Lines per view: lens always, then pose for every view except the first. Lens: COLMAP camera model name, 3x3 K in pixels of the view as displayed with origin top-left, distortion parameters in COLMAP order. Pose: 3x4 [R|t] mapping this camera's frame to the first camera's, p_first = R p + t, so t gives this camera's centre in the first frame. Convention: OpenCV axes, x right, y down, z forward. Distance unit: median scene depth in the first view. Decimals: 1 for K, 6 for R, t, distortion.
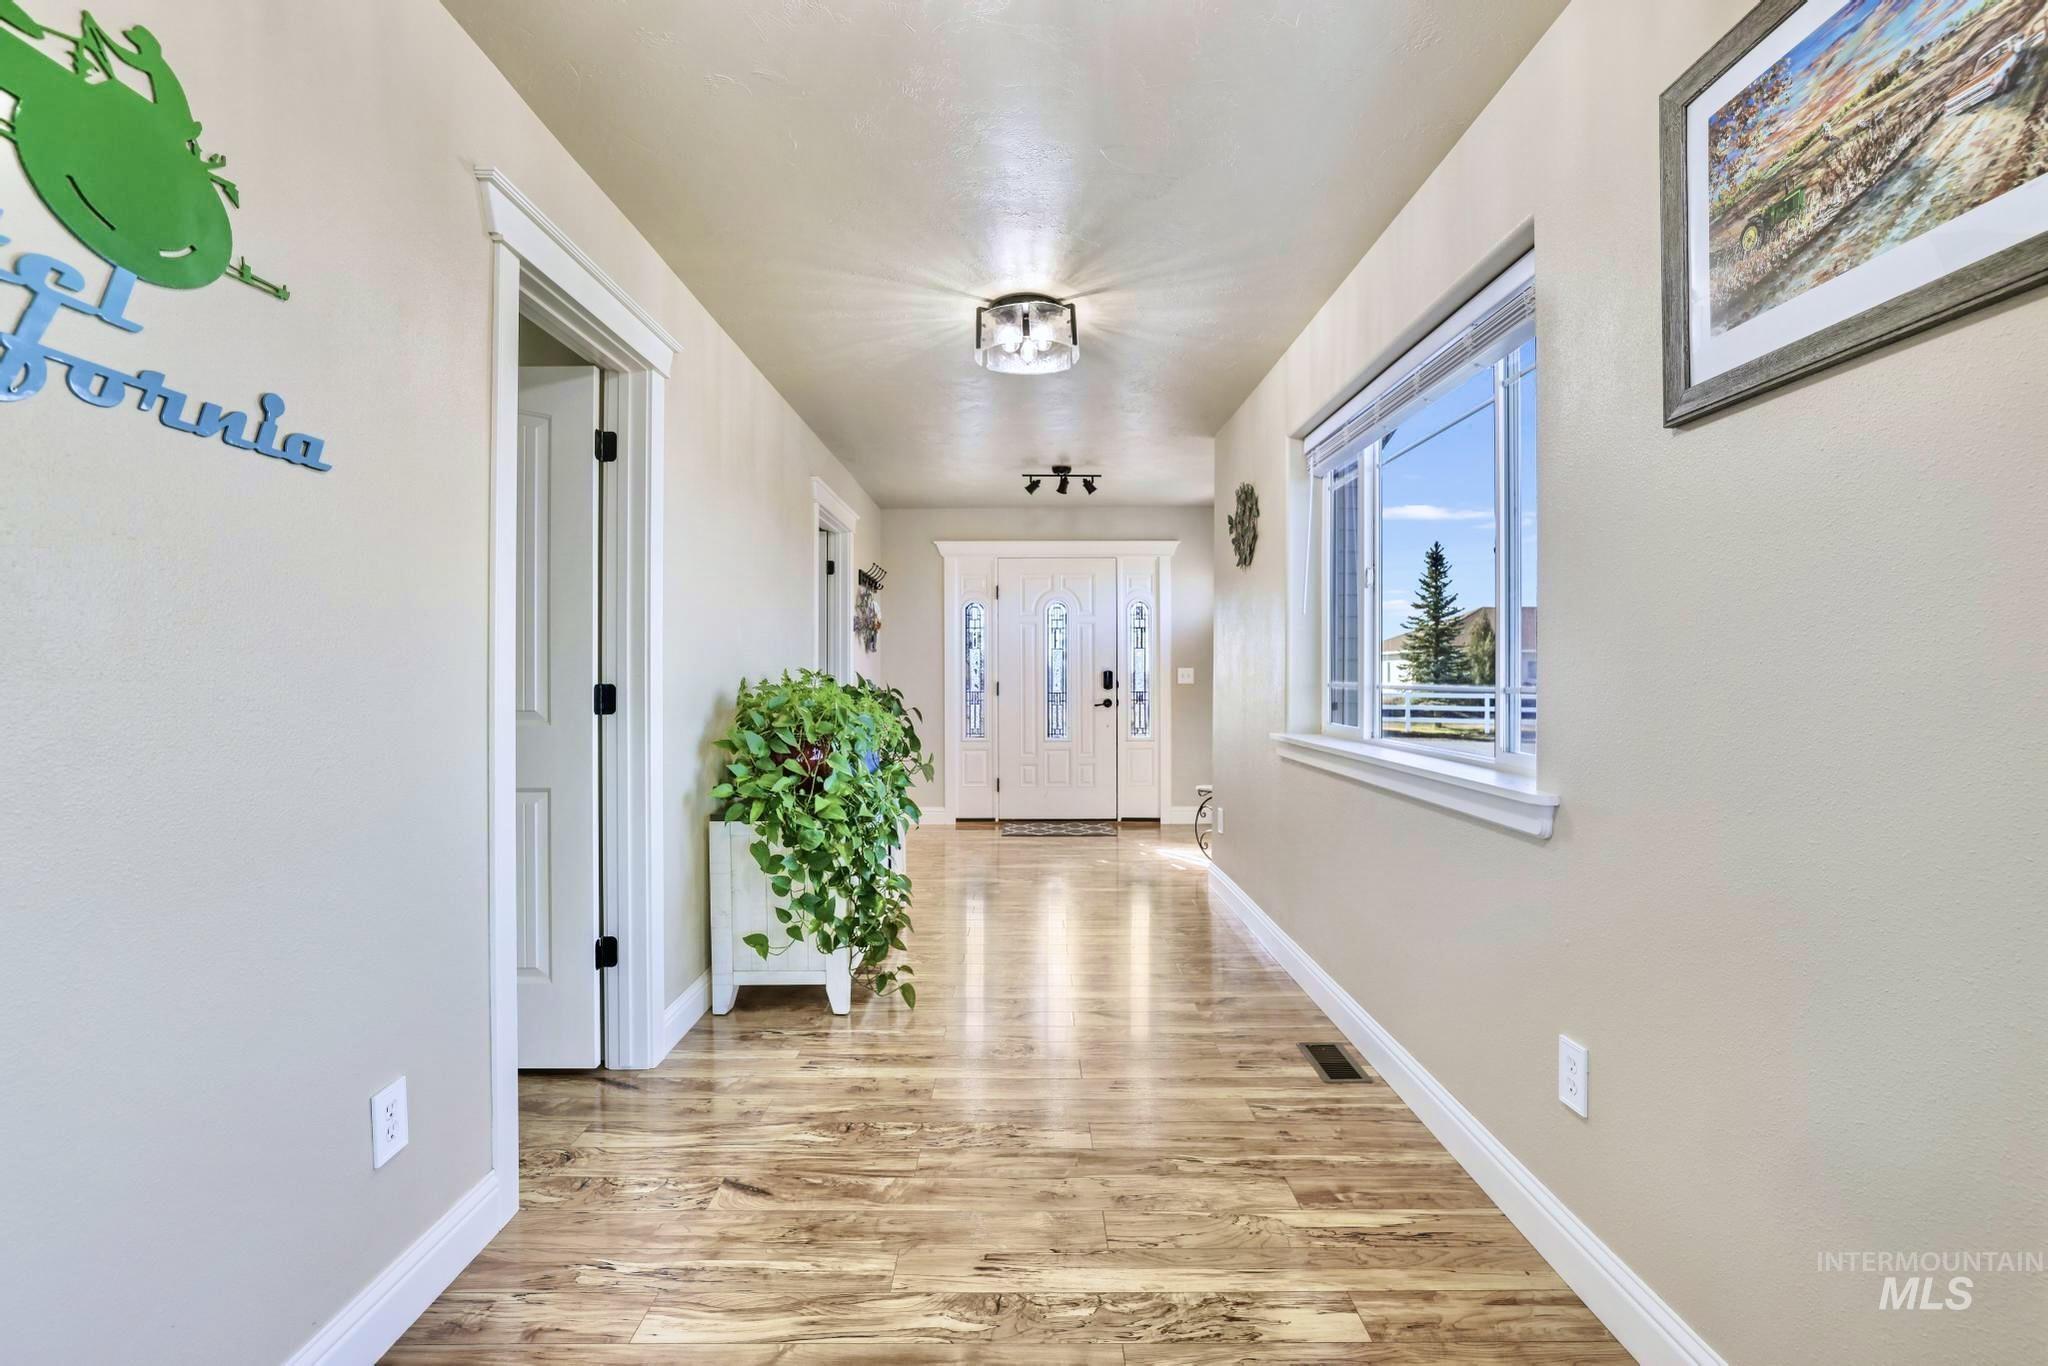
lens RADIAL K [[957.2, 0, 1012.9], [0, 957.2, 671.7], [0, 0, 1]] dist [-0.050092, 0.019991]
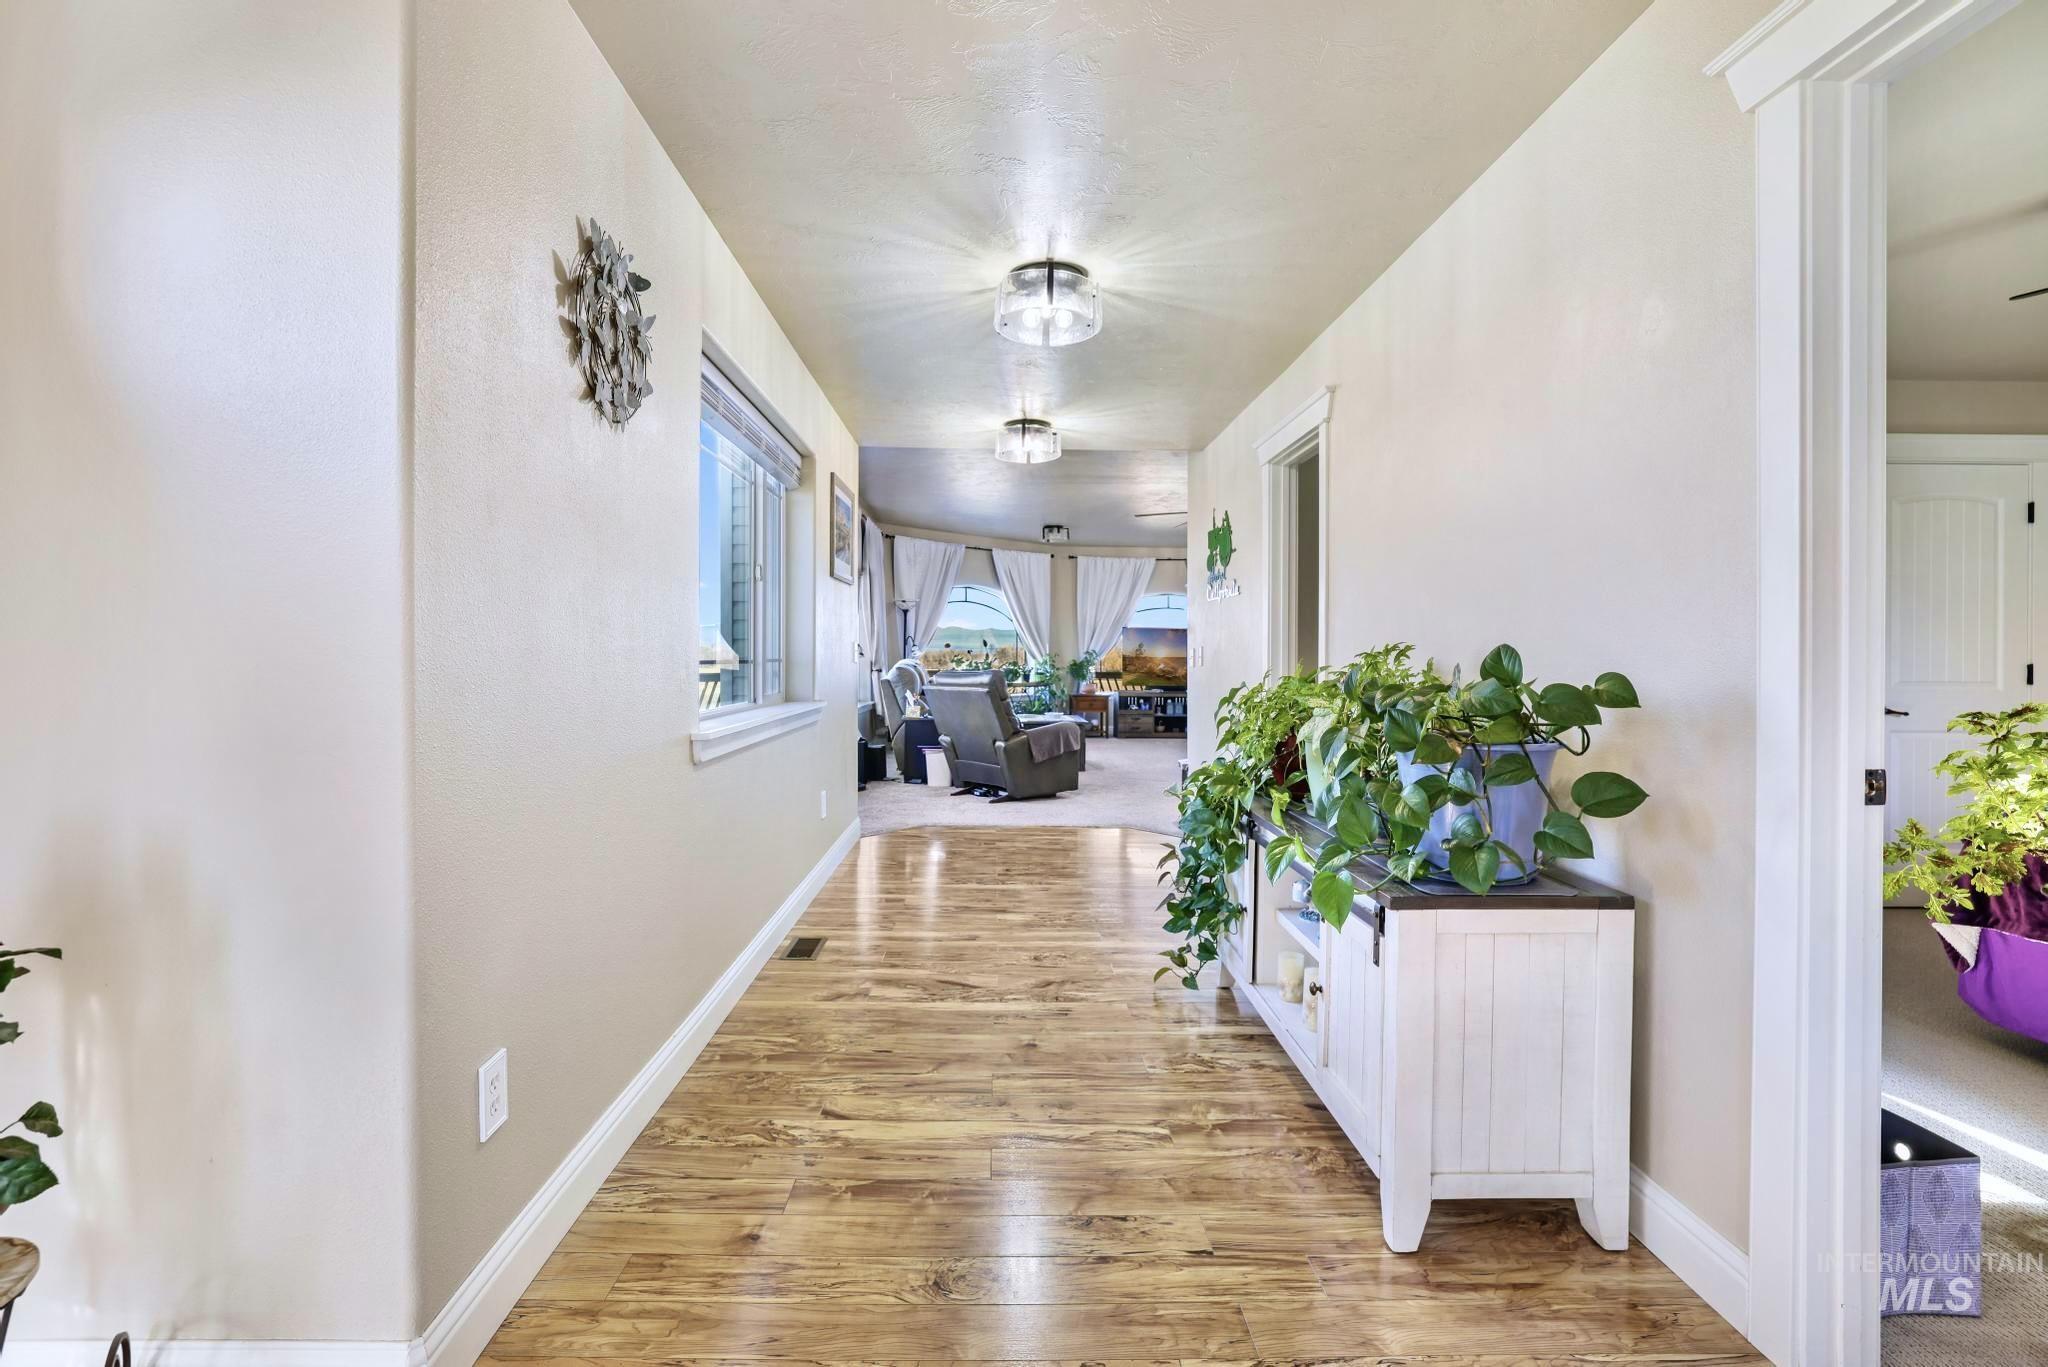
lens RADIAL K [[957.2, 0, 1012.9], [0, 957.2, 672.2], [0, 0, 1]] dist [-0.050092, 0.019991]
pose [[-0.999985, -0.003618, 0.004159, 0.059308], [-0.003606, 0.999989, 0.002916, 0.030897], [-0.004170, 0.002901, -0.999987, 2.635227]]
